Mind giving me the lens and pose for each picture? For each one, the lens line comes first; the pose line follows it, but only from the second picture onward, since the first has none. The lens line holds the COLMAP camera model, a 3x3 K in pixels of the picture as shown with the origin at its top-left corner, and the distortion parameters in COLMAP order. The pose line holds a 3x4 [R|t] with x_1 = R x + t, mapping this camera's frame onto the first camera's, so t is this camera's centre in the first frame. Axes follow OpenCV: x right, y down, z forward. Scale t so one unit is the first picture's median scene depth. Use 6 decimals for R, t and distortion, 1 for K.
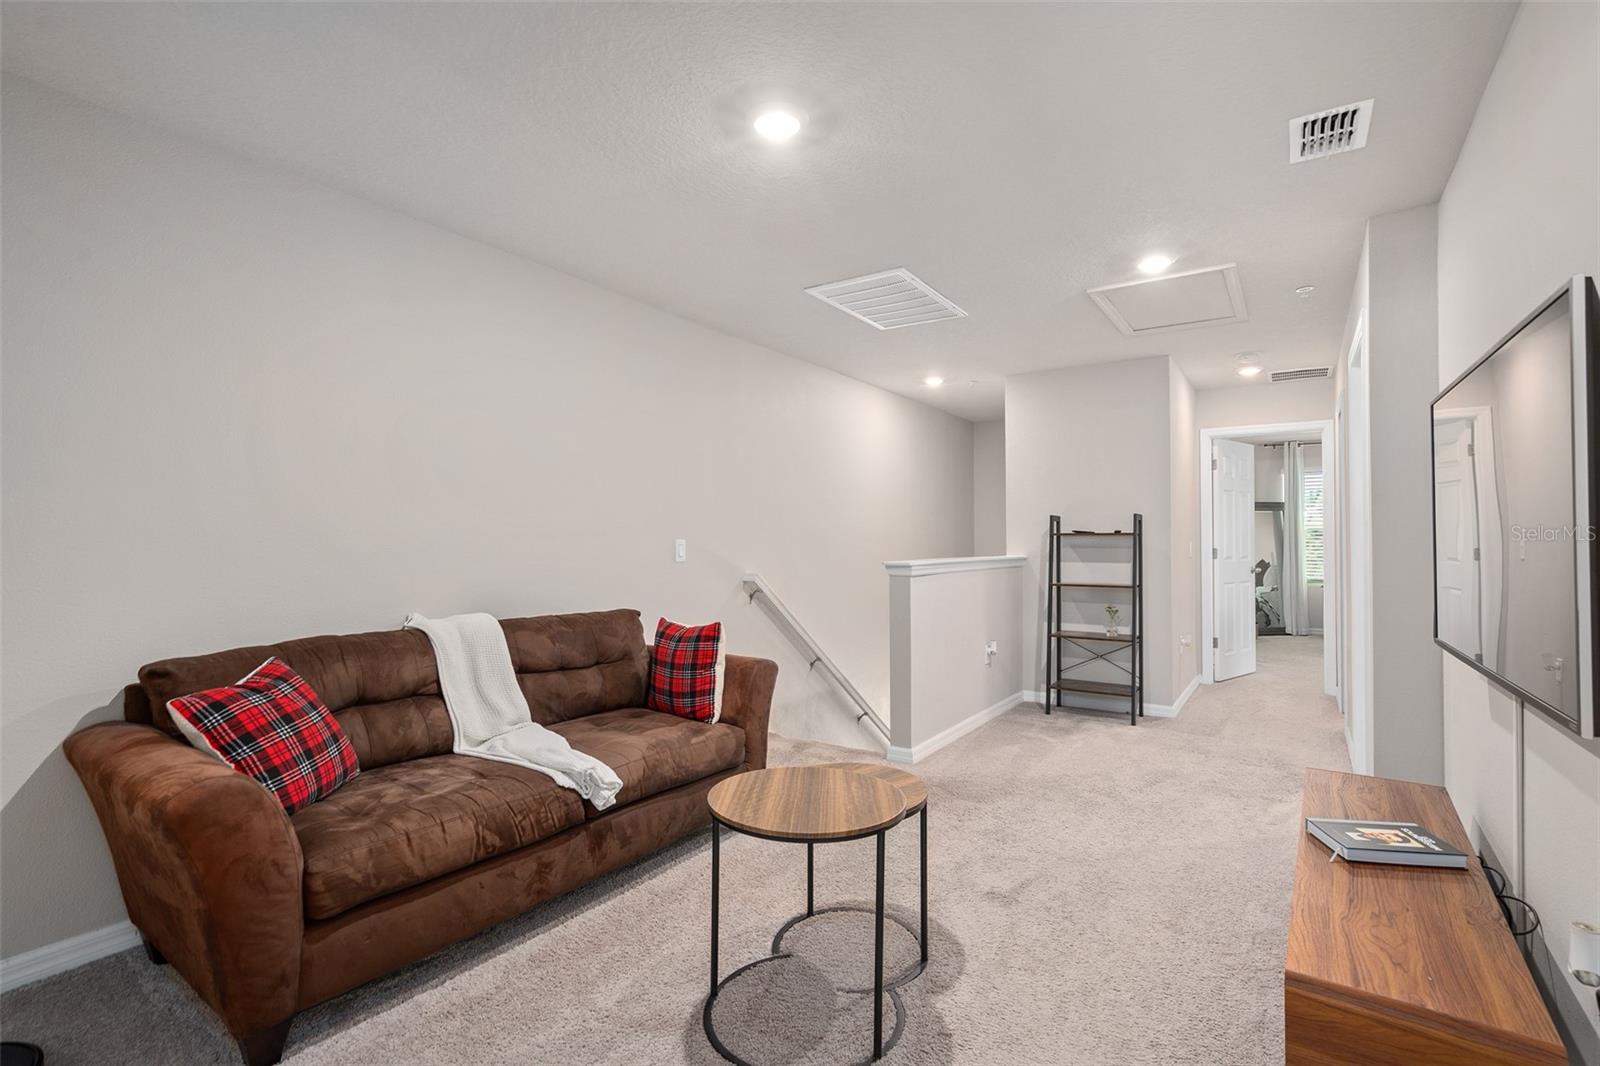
lens RADIAL K [[724.0, 0, 795.0], [0, 724.0, 534.8], [0, 0, 1]] dist [-0.001318, 0.003372]
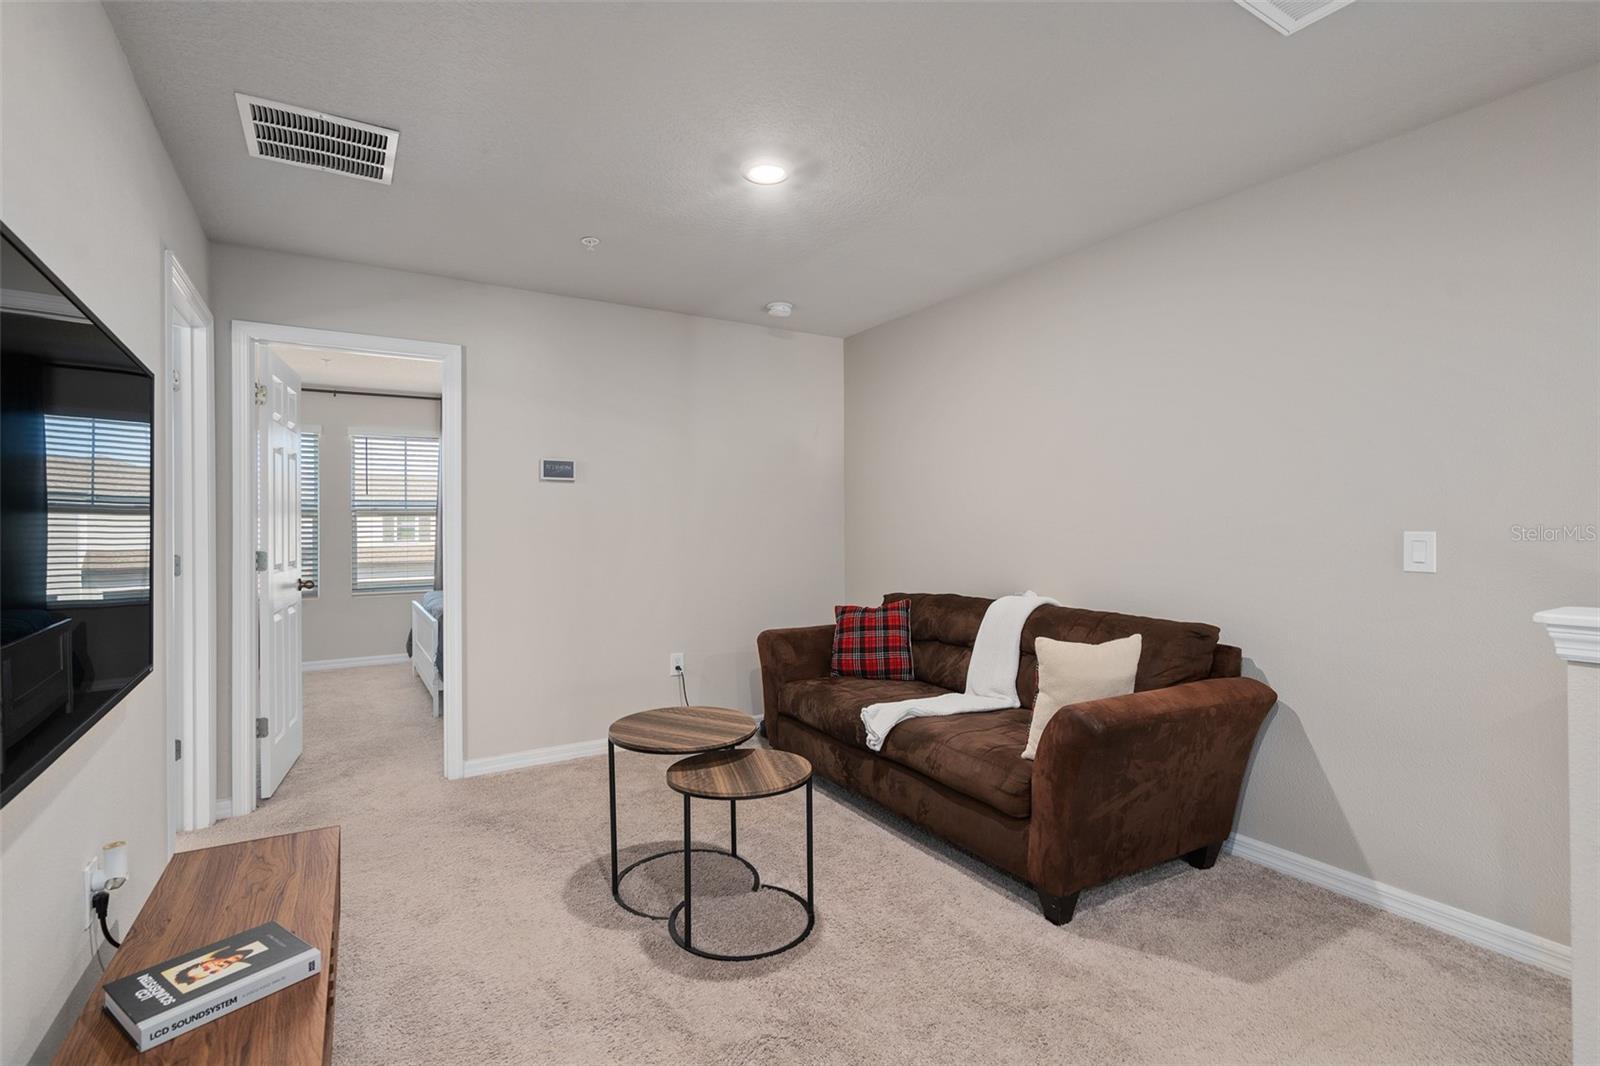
lens RADIAL K [[724.0, 0, 787.6], [0, 724.0, 526.7], [0, 0, 1]] dist [-0.001318, 0.003372]
pose [[-0.391388, 0.003132, -0.920220, 1.226813], [0.010310, 0.999946, -0.000981, -0.006764], [0.920168, -0.009871, -0.391399, 1.773390]]
